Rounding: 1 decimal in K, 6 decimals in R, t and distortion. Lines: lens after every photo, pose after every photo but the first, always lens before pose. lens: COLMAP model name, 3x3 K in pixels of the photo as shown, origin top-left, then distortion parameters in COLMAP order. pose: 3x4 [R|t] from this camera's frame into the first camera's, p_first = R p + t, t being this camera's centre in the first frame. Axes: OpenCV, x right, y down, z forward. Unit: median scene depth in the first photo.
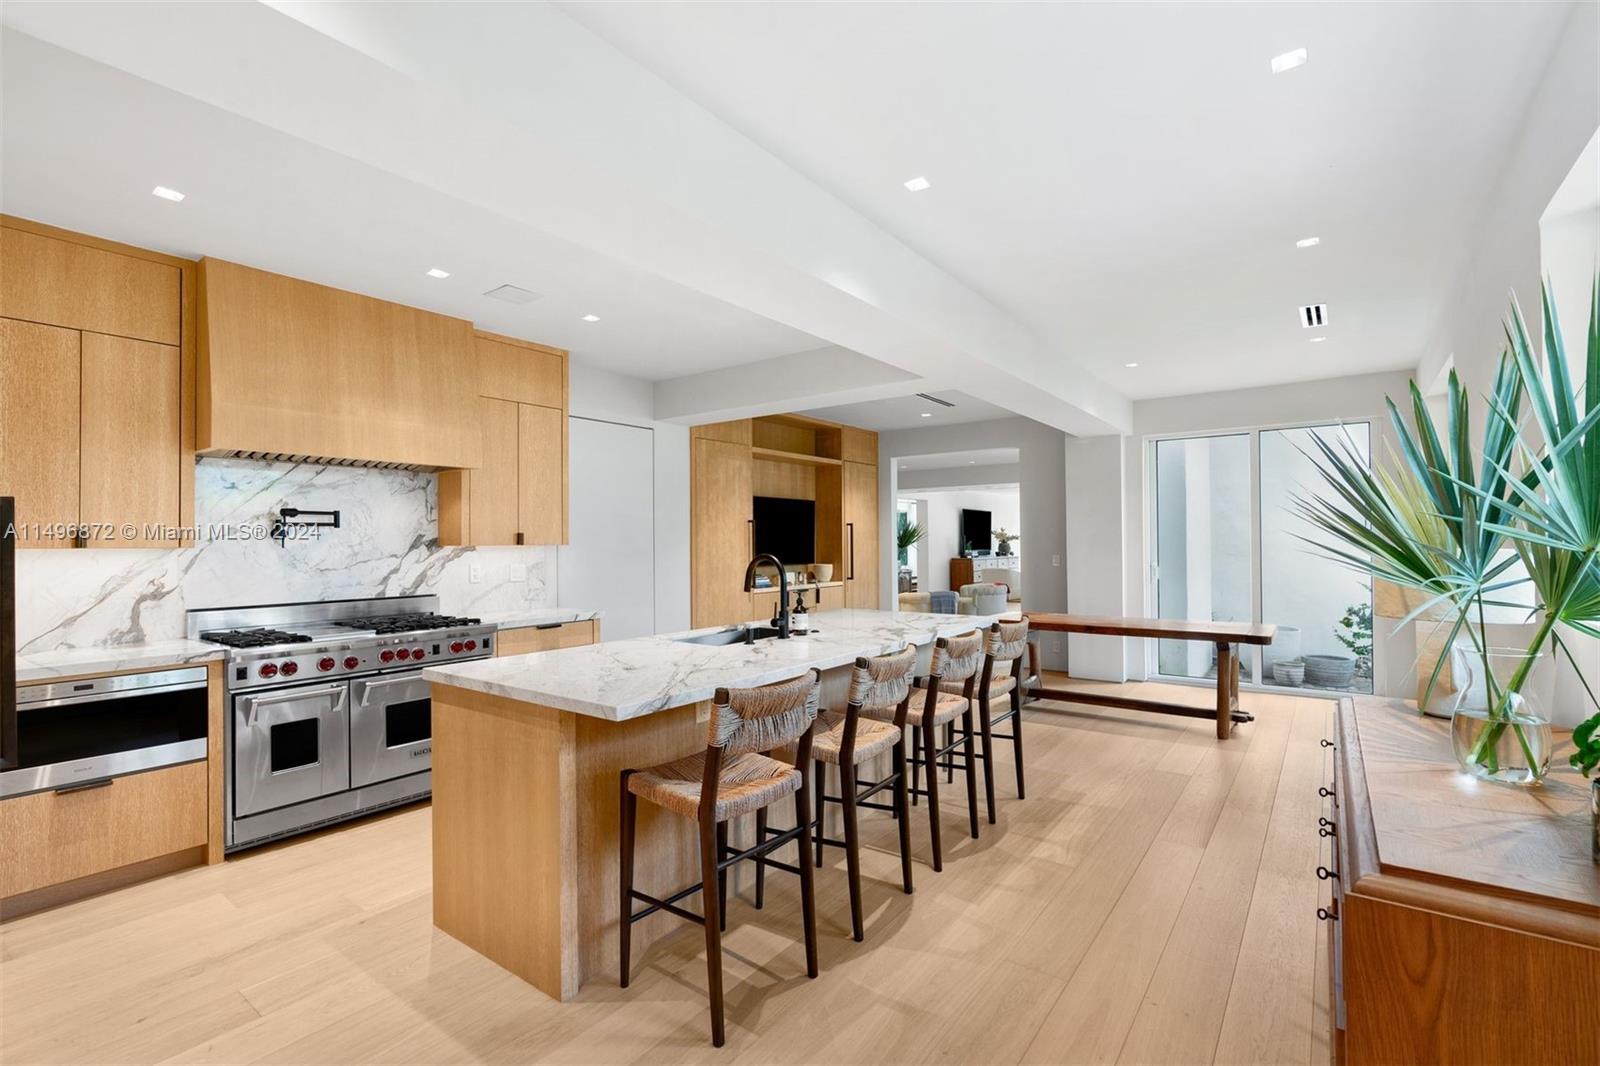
lens RADIAL K [[729.5, 0, 800.0], [0, 729.5, 533.0], [0, 0, 1]] dist [-0.001748, -0.000196]
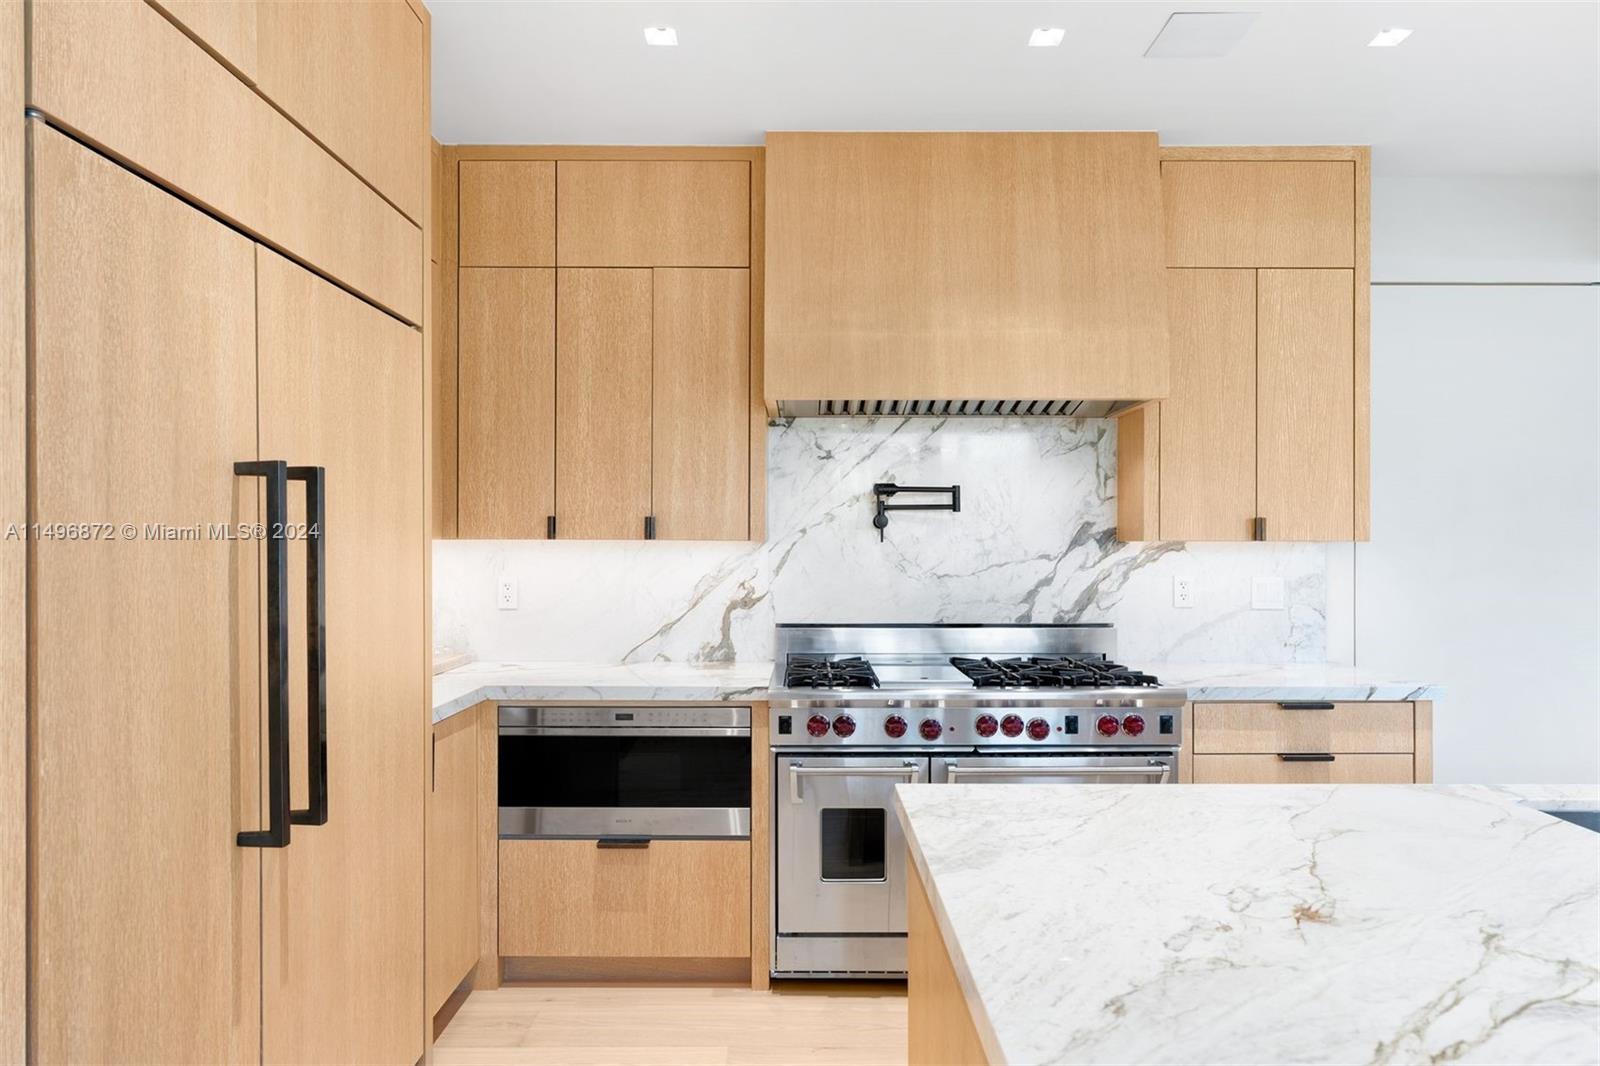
lens RADIAL K [[992.7, 0, 801.9], [0, 992.7, 542.7], [0, 0, 1]] dist [-0.001124, 0.000009]
pose [[0.595920, 0.007526, -0.803008, -0.009638], [0.004651, 0.999907, 0.012823, 0.009026], [0.803030, -0.011376, 0.595830, 0.393559]]
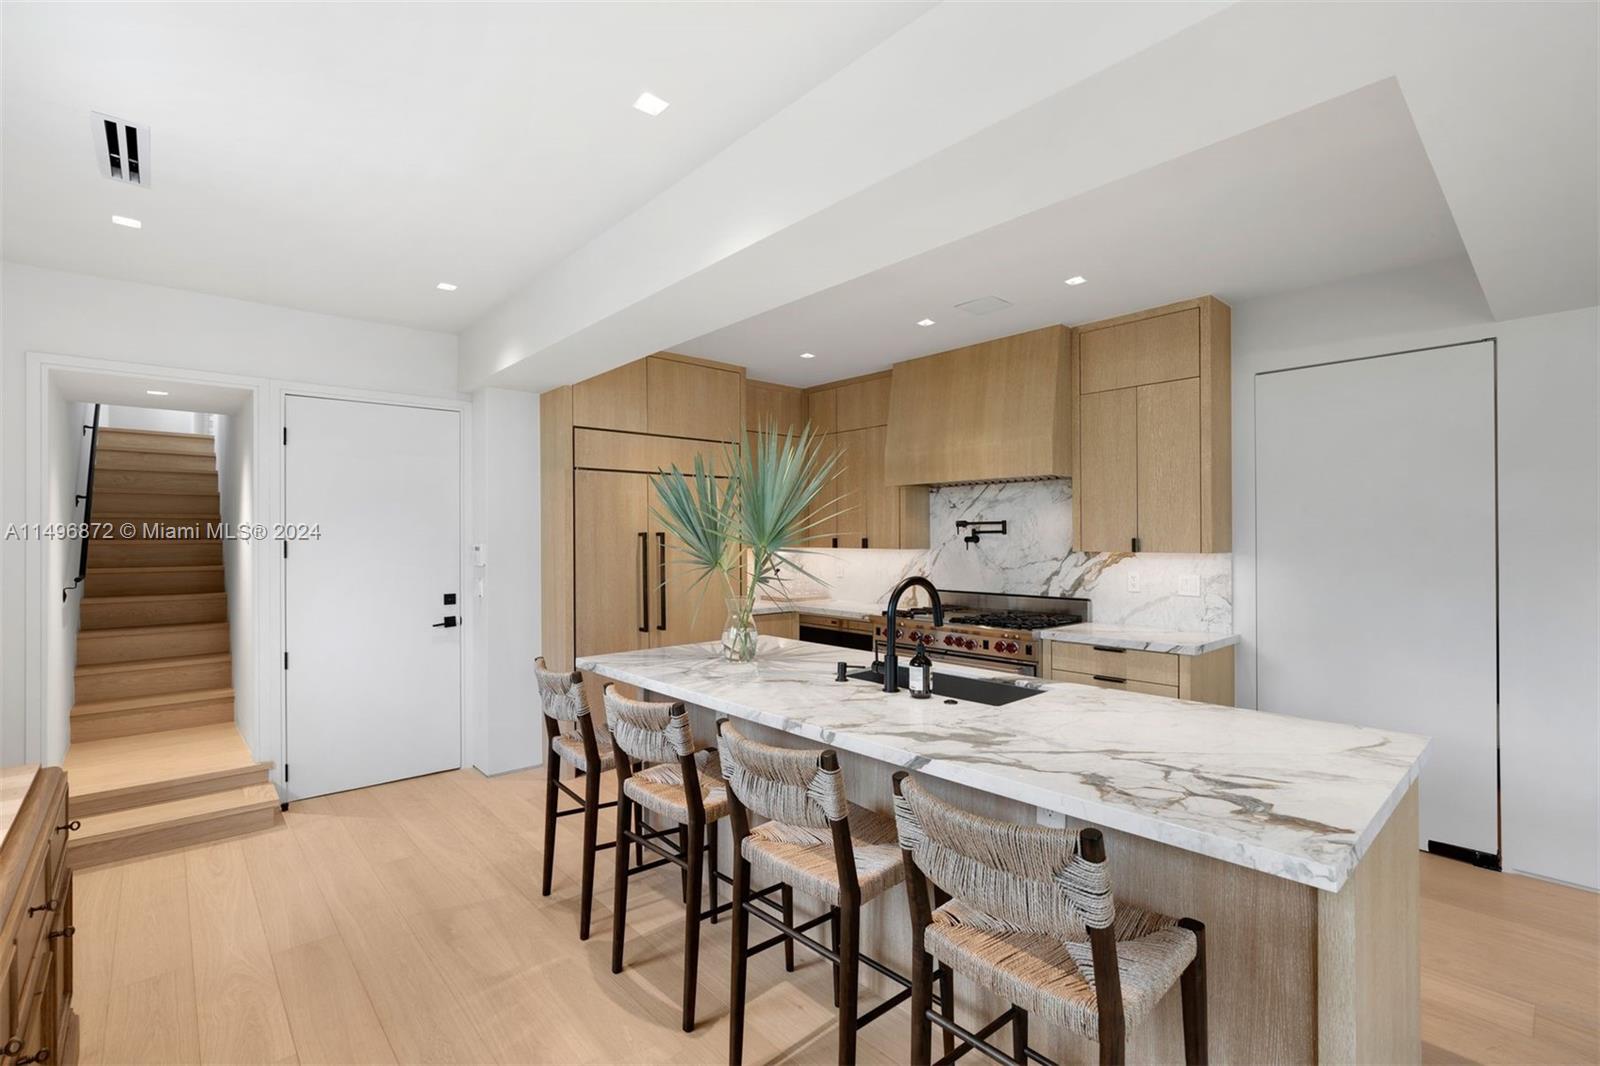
lens RADIAL K [[736.8, 0, 816.6], [0, 736.8, 535.0], [0, 0, 1]] dist [-0.003135, -0.000426]
pose [[-0.193255, 0.007217, -0.981122, 0.680986], [0.018301, 0.999825, 0.003750, -0.017627], [0.980978, -0.017231, -0.193353, 1.004461]]
